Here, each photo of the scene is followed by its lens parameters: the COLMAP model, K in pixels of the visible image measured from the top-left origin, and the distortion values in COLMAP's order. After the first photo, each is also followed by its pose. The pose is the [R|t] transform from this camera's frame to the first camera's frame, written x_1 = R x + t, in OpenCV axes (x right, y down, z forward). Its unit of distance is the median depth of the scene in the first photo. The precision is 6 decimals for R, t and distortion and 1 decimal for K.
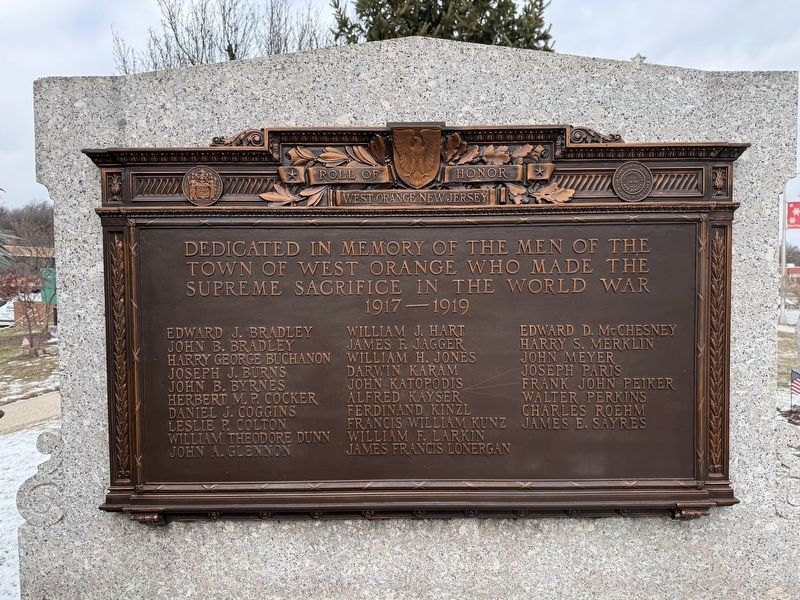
lens RADIAL K [[566.8, 0, 395.8], [0, 566.8, 306.0], [0, 0, 1]] dist [0.033098, -0.036561]
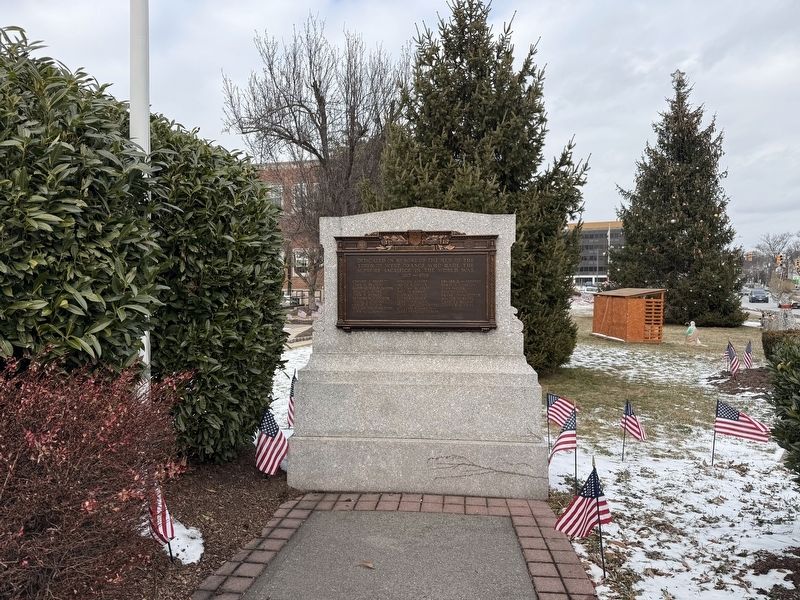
lens RADIAL K [[566.8, 0, 404.0], [0, 566.8, 301.1], [0, 0, 1]] dist [0.033098, -0.036561]
pose [[0.995095, 0.010253, -0.098386, 0.341505], [-0.010662, 0.999937, -0.003631, 0.186740], [0.098343, 0.004663, 0.995142, -2.845305]]
